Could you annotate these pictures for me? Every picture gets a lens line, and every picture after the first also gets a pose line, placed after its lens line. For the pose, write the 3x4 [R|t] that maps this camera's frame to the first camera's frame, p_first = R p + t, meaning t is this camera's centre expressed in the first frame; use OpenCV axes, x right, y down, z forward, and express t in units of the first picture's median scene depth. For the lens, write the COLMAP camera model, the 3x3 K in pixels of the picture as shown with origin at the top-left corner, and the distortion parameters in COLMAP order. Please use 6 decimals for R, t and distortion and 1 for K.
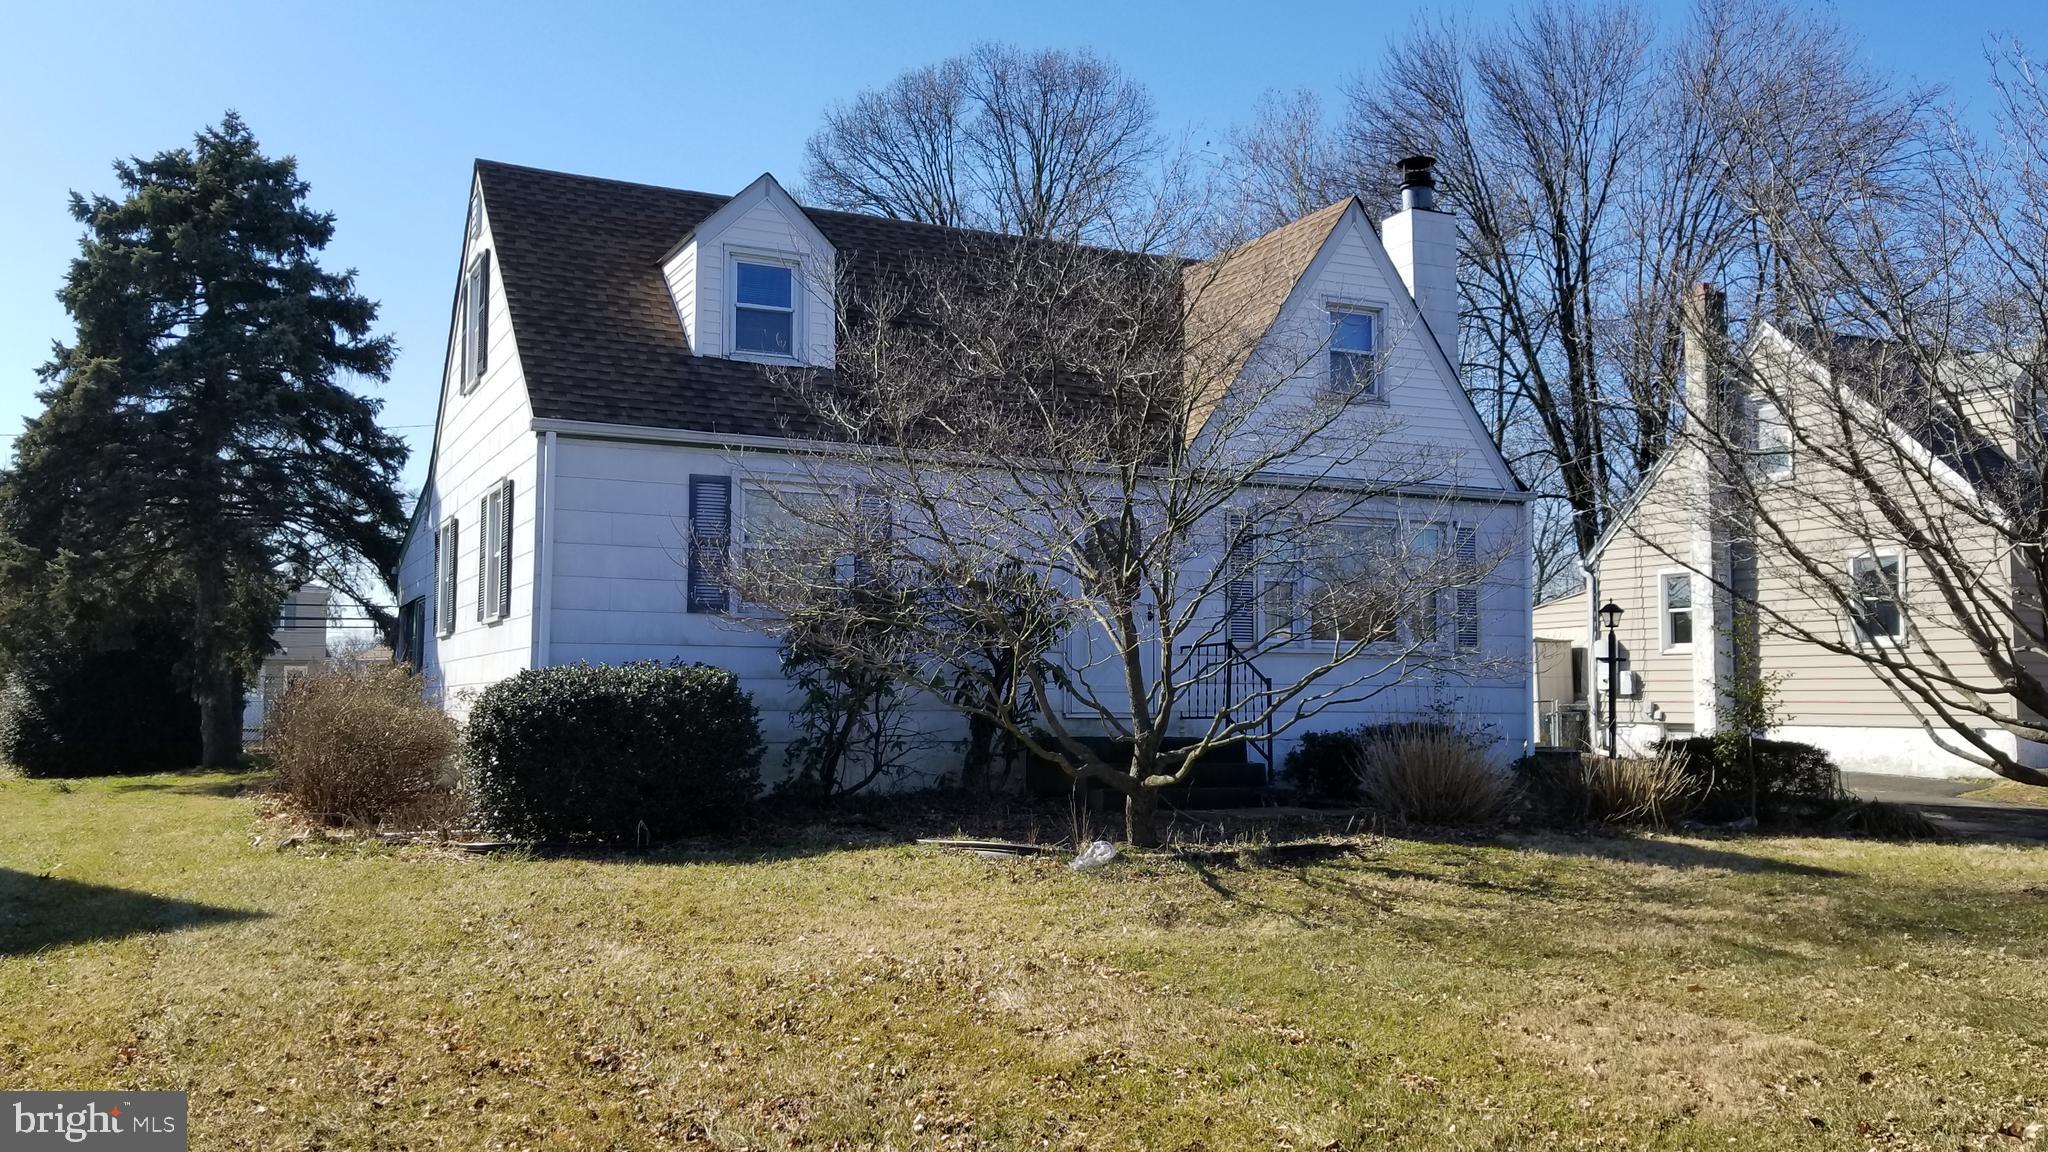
lens RADIAL K [[1595.4, 0, 1024.0], [0, 1595.4, 576.0], [0, 0, 1]] dist [0.085466, -0.145446]
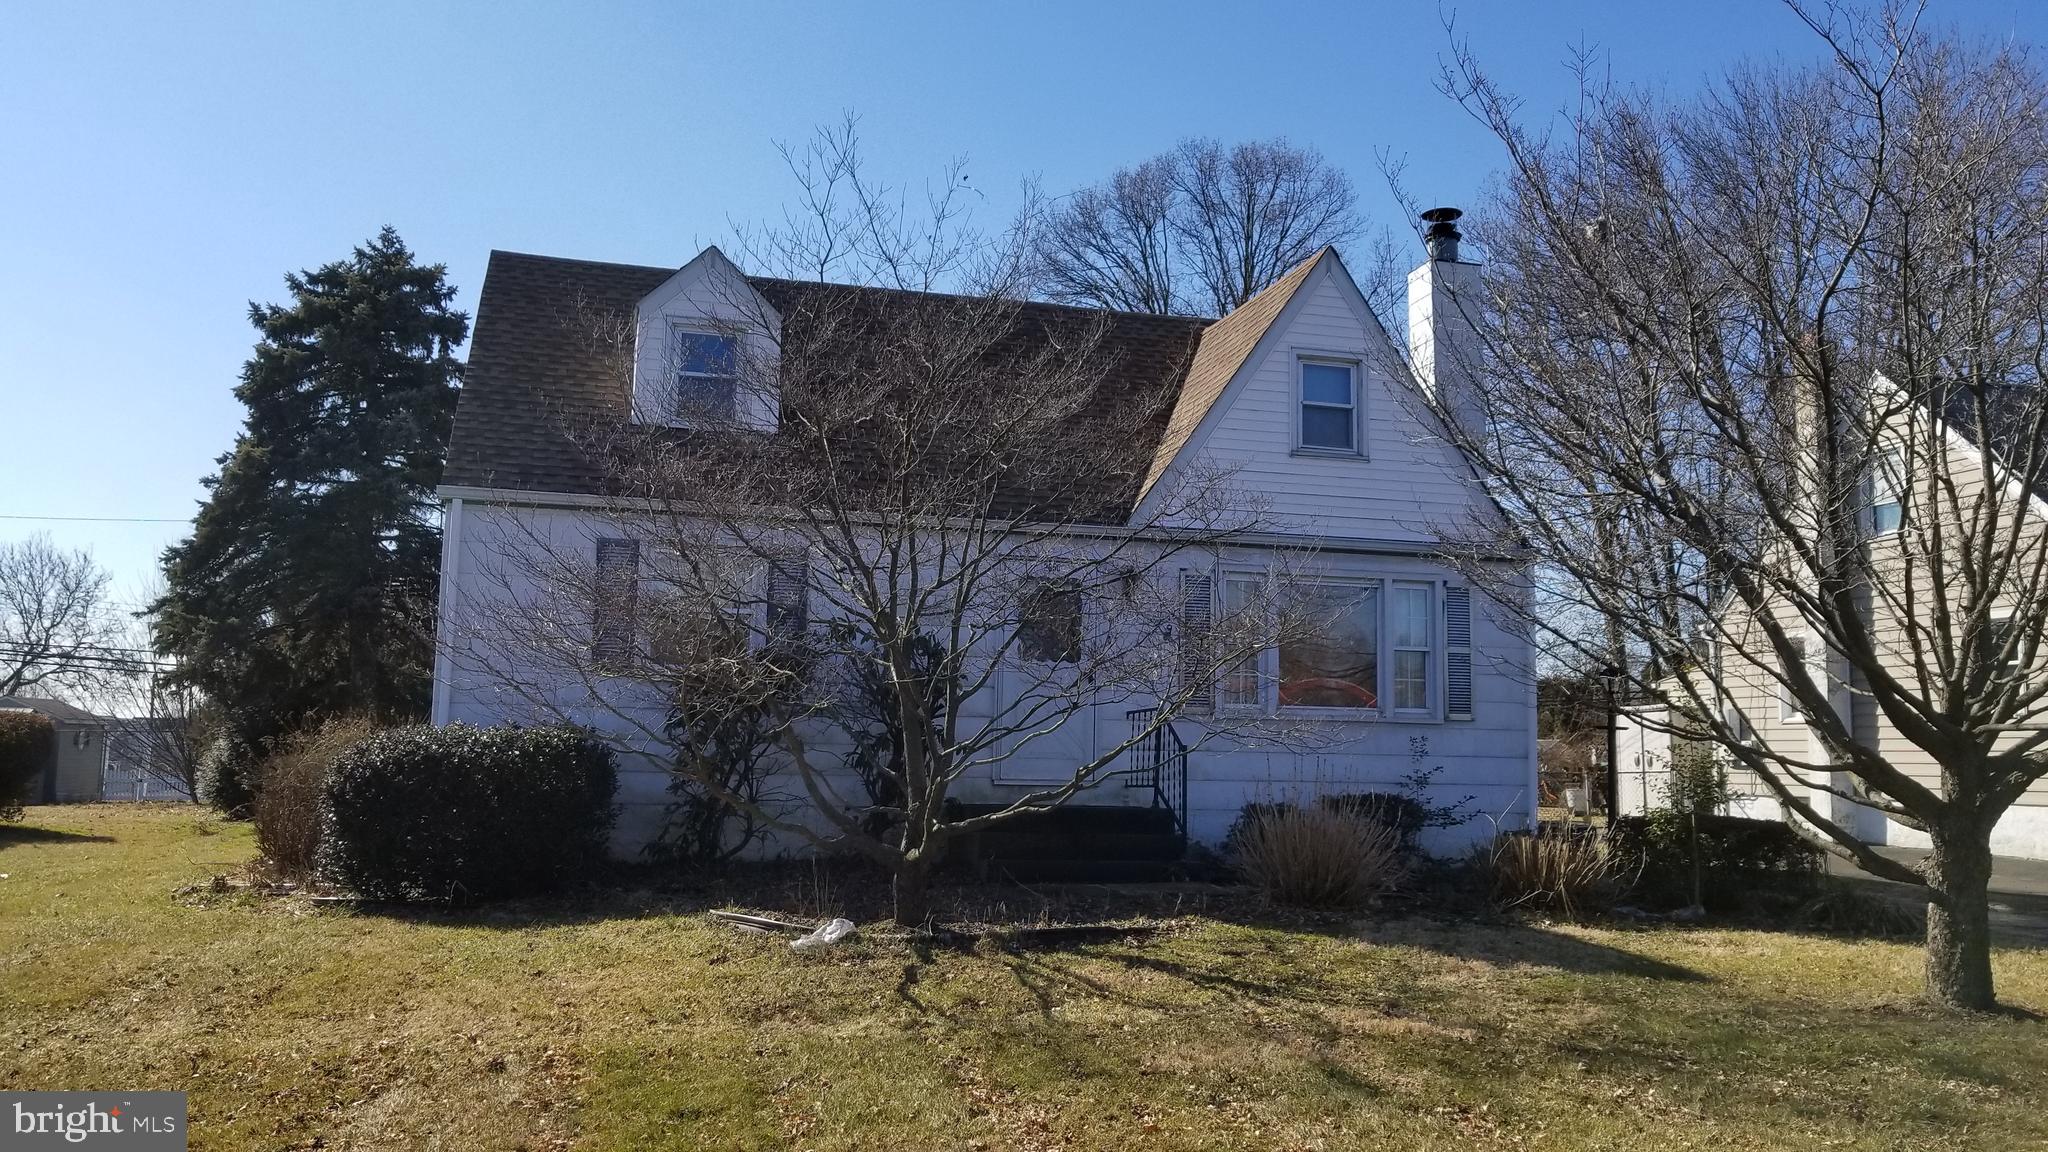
lens RADIAL K [[1510.5, 0, 1024.0], [0, 1510.5, 576.0], [0, 0, 1]] dist [-0.005643, 0.001132]
pose [[0.985489, -0.008189, -0.169541, 0.175173], [0.000531, 0.998980, -0.045162, 0.003304], [0.169738, 0.044417, 0.984488, 0.079936]]
